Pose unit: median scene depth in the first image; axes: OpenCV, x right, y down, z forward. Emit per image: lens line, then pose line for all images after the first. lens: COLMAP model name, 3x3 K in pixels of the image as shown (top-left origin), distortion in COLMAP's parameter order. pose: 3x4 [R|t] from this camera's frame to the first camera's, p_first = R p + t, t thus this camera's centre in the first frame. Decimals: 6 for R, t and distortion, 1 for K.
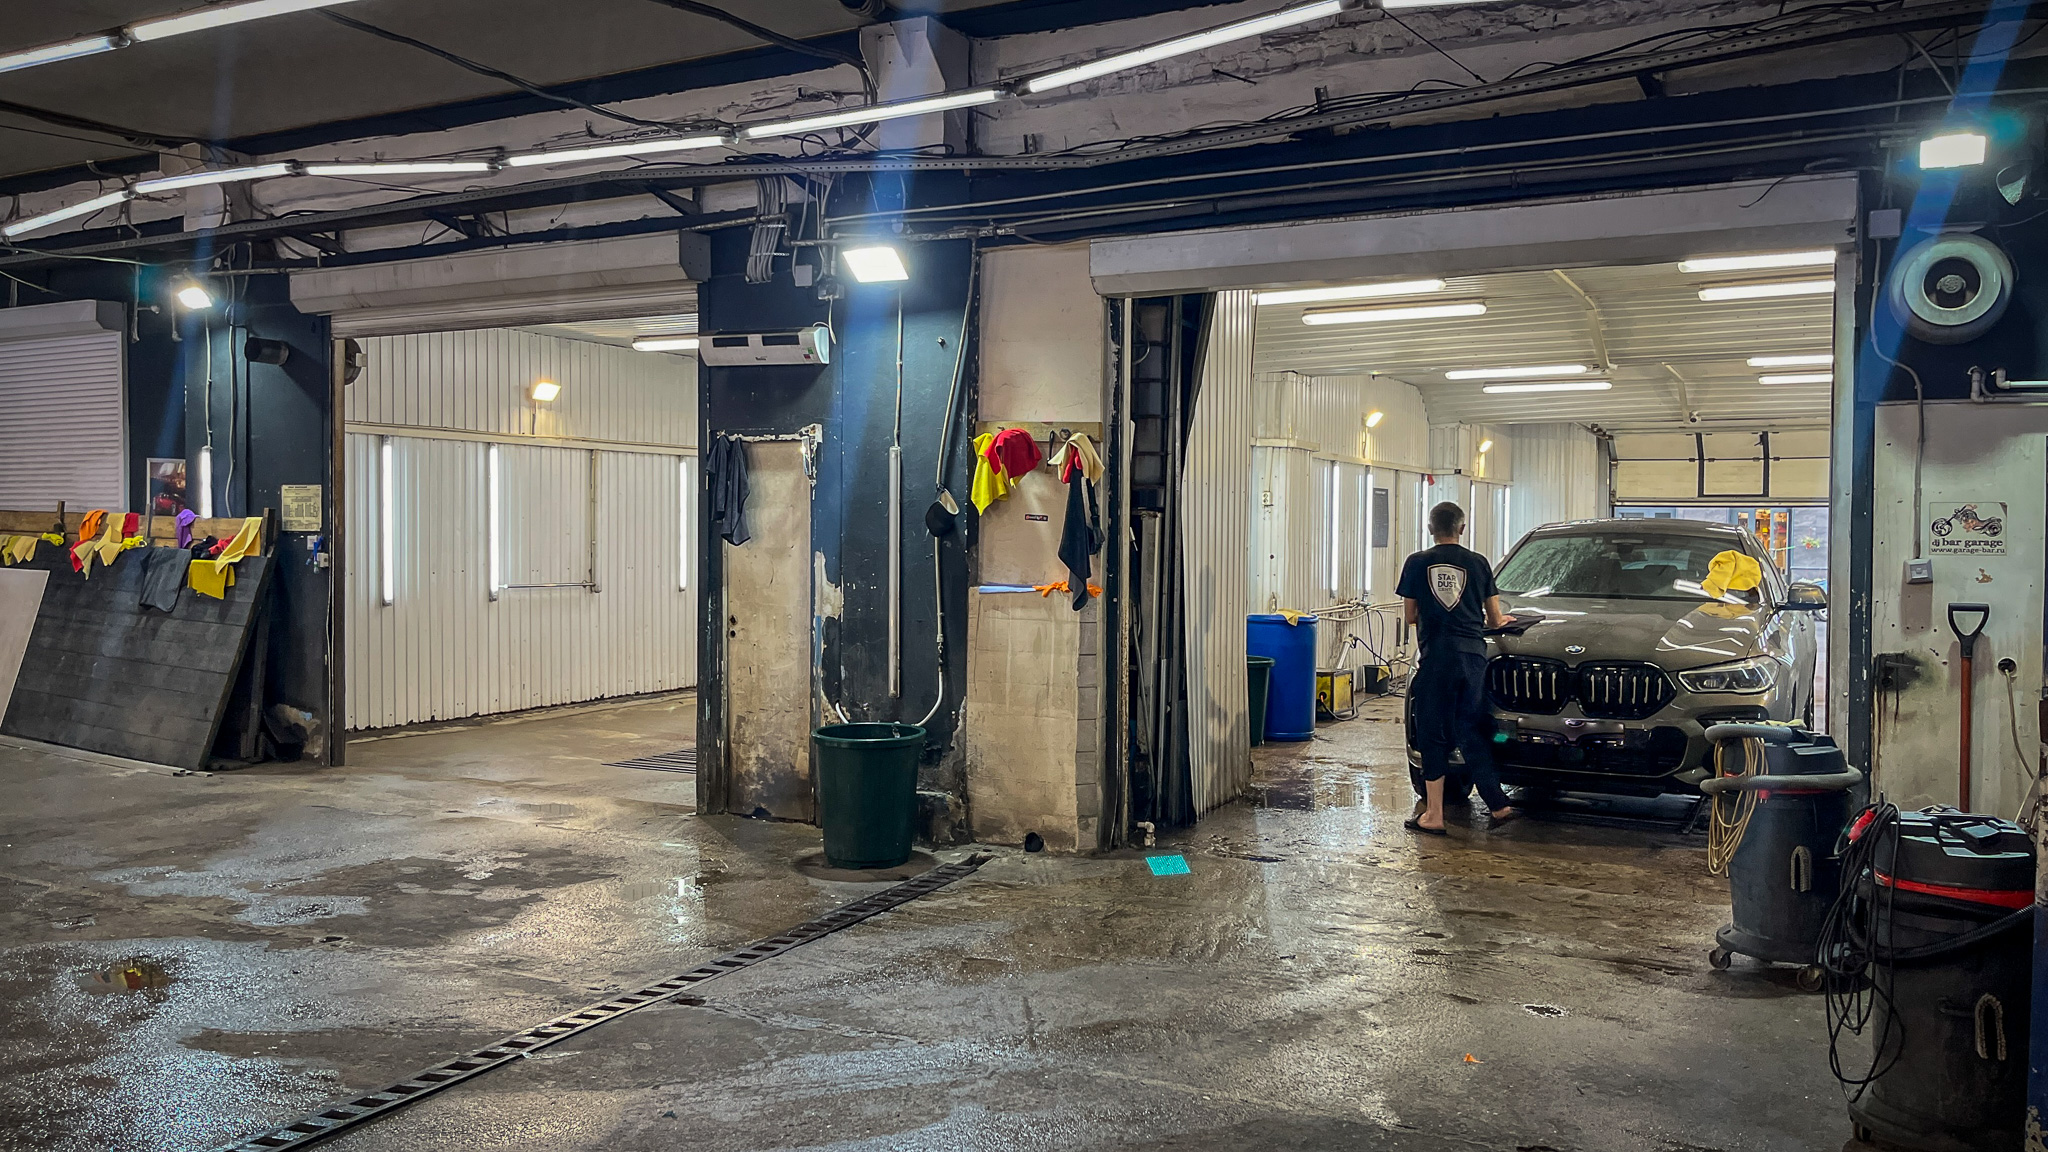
lens RADIAL K [[1558.4, 0, 1024.0], [0, 1558.4, 576.0], [0, 0, 1]] dist [0.074197, -0.100182]
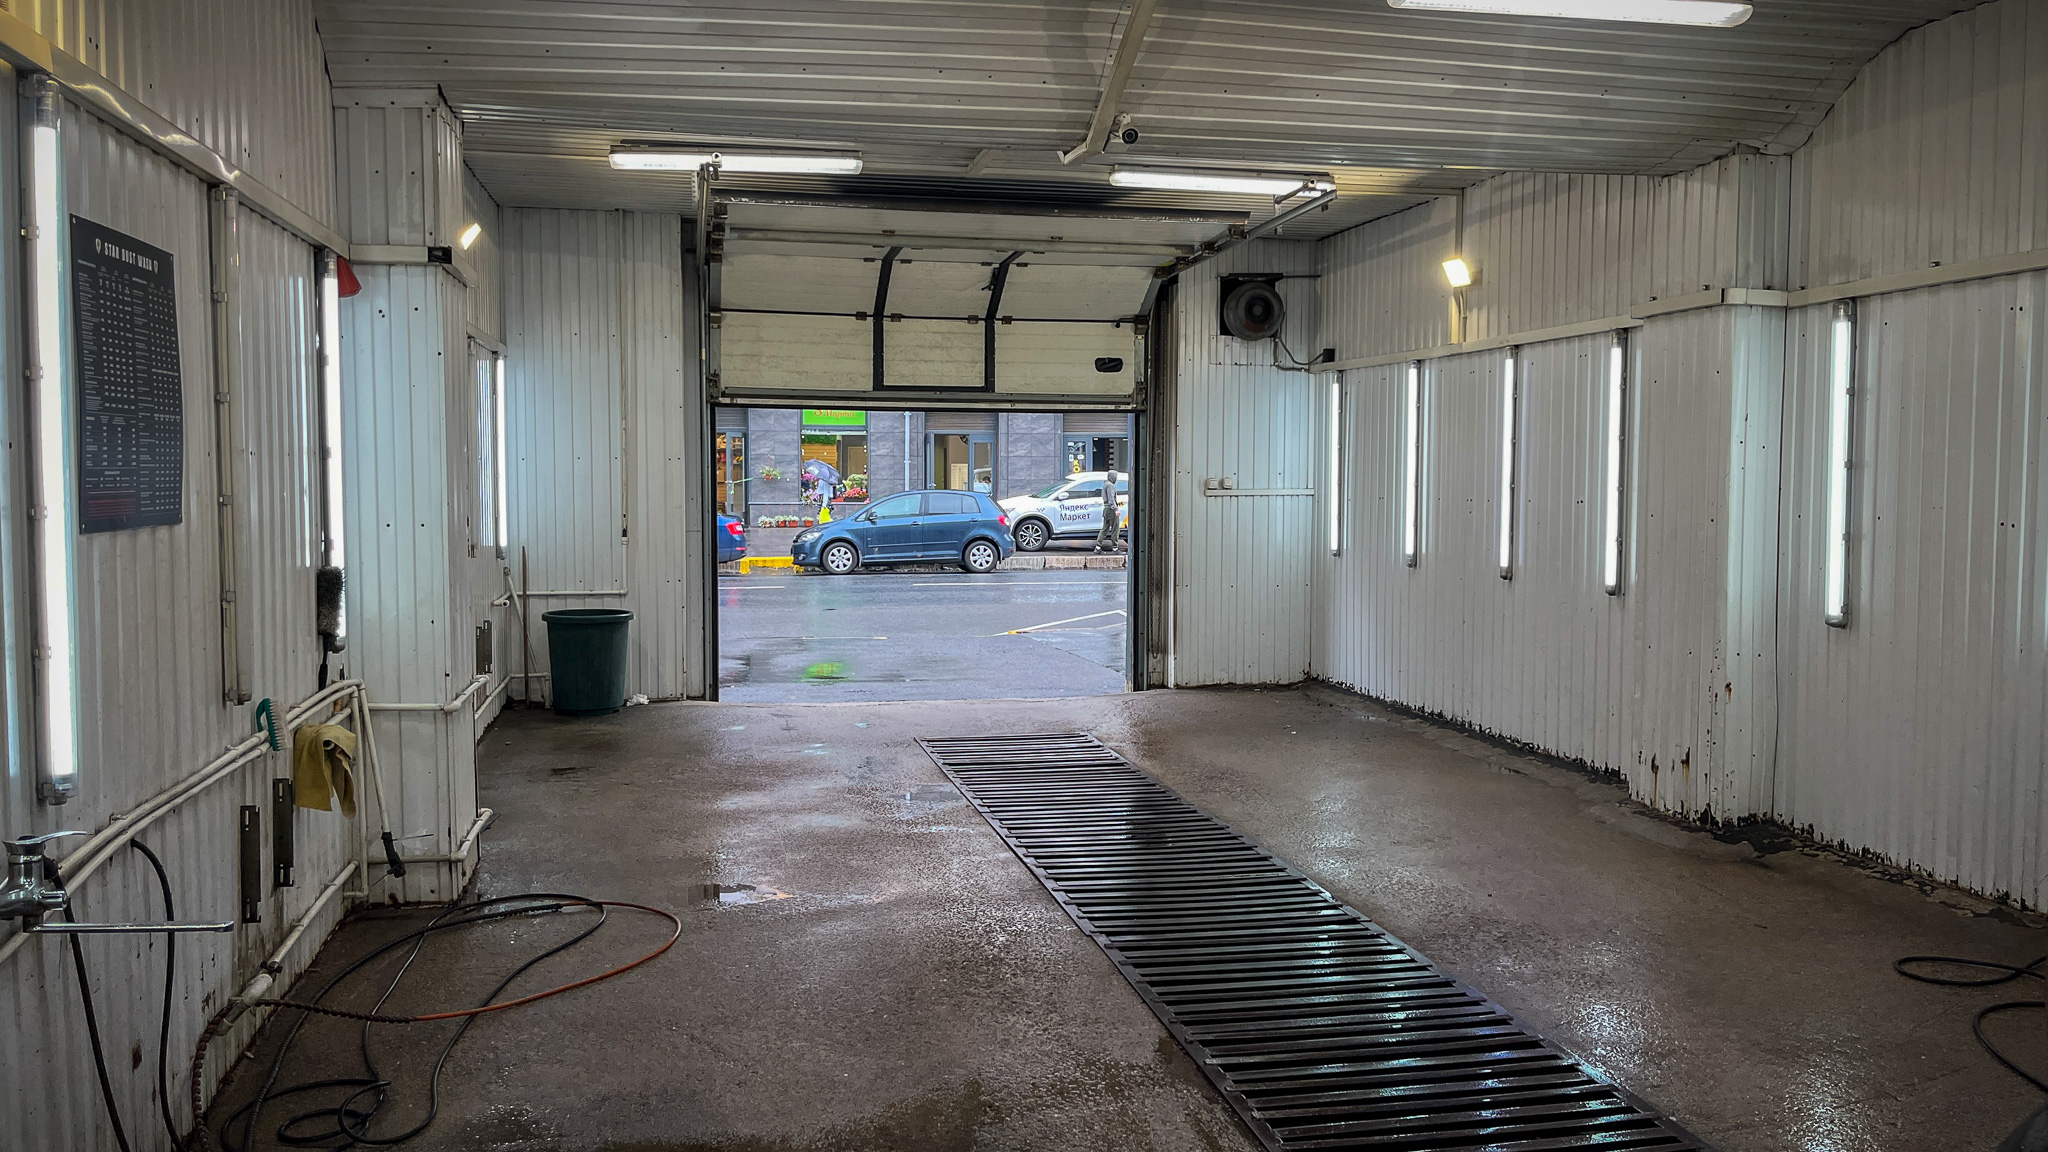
lens RADIAL K [[1558.4, 0, 1024.0], [0, 1558.4, 576.0], [0, 0, 1]] dist [0.074197, -0.100182]
pose [[0.768057, -0.045979, 0.638728, 0.138444], [0.017074, 0.998535, 0.051350, -0.014800], [-0.640153, -0.028534, 0.767717, 0.577984]]
